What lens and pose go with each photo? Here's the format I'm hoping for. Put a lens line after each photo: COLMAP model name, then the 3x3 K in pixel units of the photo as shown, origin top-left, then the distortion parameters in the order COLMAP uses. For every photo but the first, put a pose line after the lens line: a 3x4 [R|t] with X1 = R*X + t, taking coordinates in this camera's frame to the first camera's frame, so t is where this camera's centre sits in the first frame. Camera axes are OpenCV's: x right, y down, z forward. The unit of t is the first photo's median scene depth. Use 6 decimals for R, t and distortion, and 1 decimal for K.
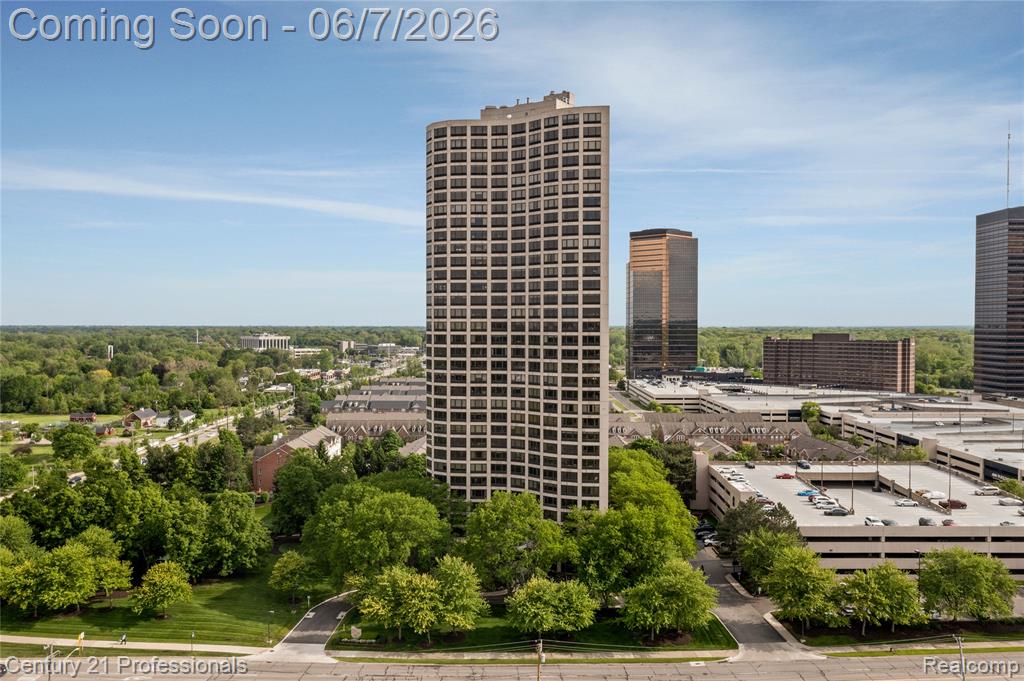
lens RADIAL K [[850.7, 0, 523.8], [0, 850.7, 370.5], [0, 0, 1]] dist [-0.013259, -0.002954]
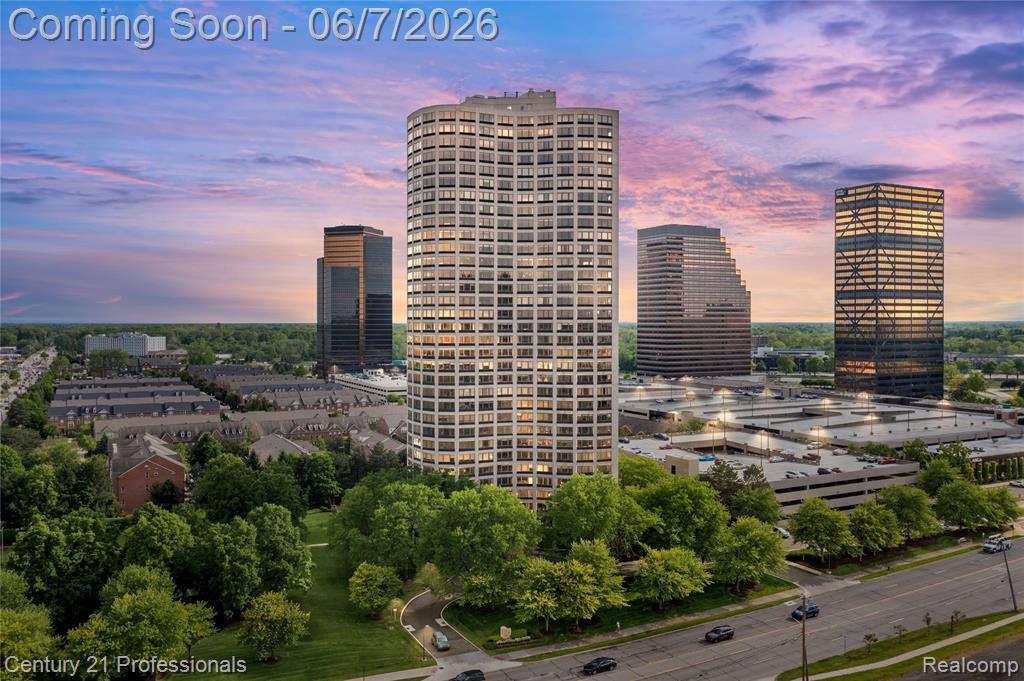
lens RADIAL K [[821.0, 0, 530.9], [0, 821.0, 357.3], [0, 0, 1]] dist [-0.010282, -0.003184]
pose [[0.875162, -0.020351, 0.483401, -0.480388], [0.025813, 0.999656, -0.004647, 0.003801], [-0.483140, 0.016544, 0.875387, 0.137902]]
